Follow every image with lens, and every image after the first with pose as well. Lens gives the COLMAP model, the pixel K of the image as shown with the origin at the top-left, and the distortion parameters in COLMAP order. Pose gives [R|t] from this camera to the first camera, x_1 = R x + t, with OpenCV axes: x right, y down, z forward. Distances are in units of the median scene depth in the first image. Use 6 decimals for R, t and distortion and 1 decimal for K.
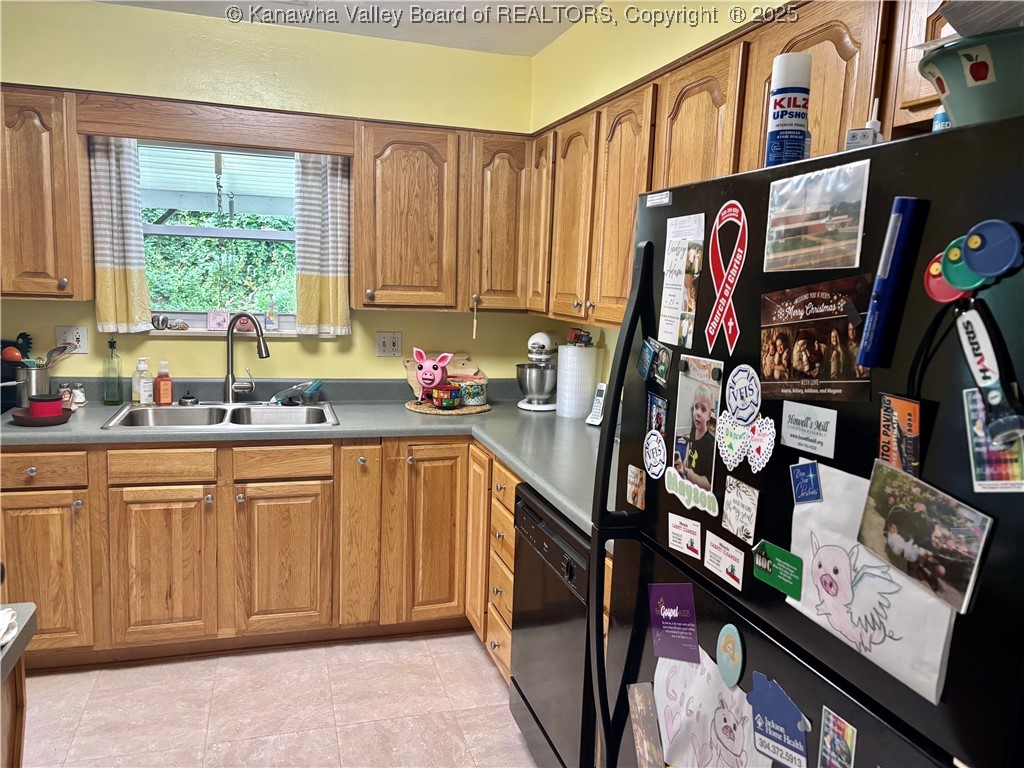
lens RADIAL K [[766.2, 0, 511.0], [0, 766.2, 384.3], [0, 0, 1]] dist [-0.008621, -0.001120]
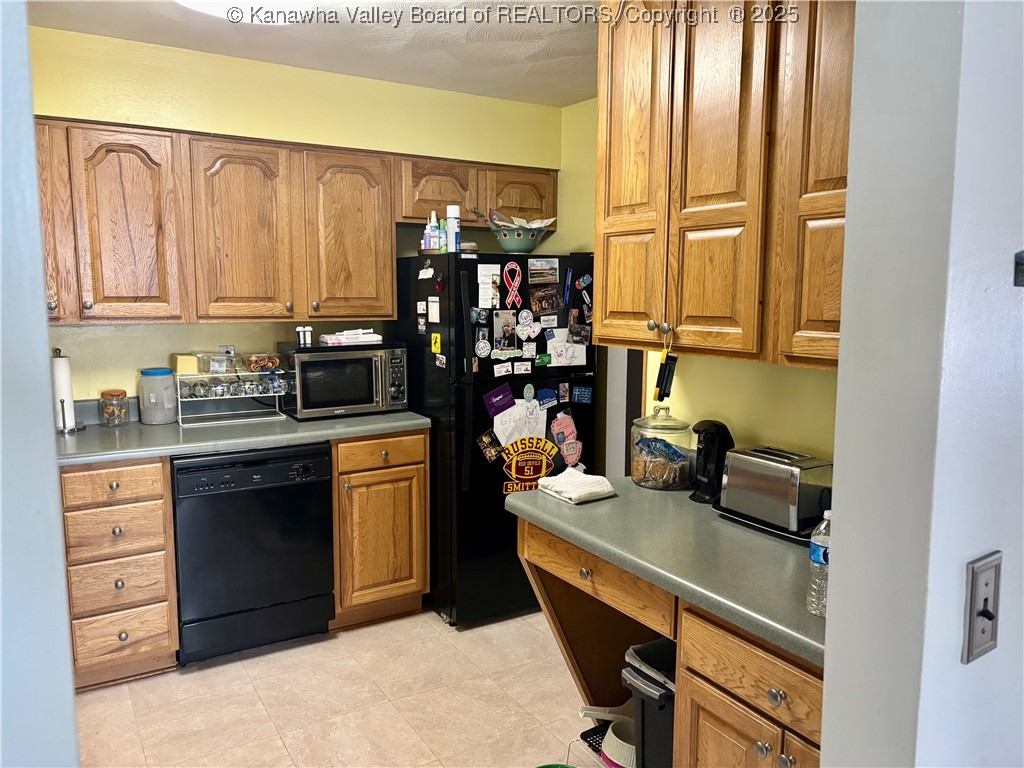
lens RADIAL K [[766.2, 0, 511.9], [0, 766.2, 383.0], [0, 0, 1]] dist [-0.008621, -0.001120]
pose [[-0.245658, -0.166587, 0.954935, -2.966708], [0.115833, 0.973019, 0.199540, -0.389277], [-0.962411, 0.159632, -0.219734, 1.799039]]
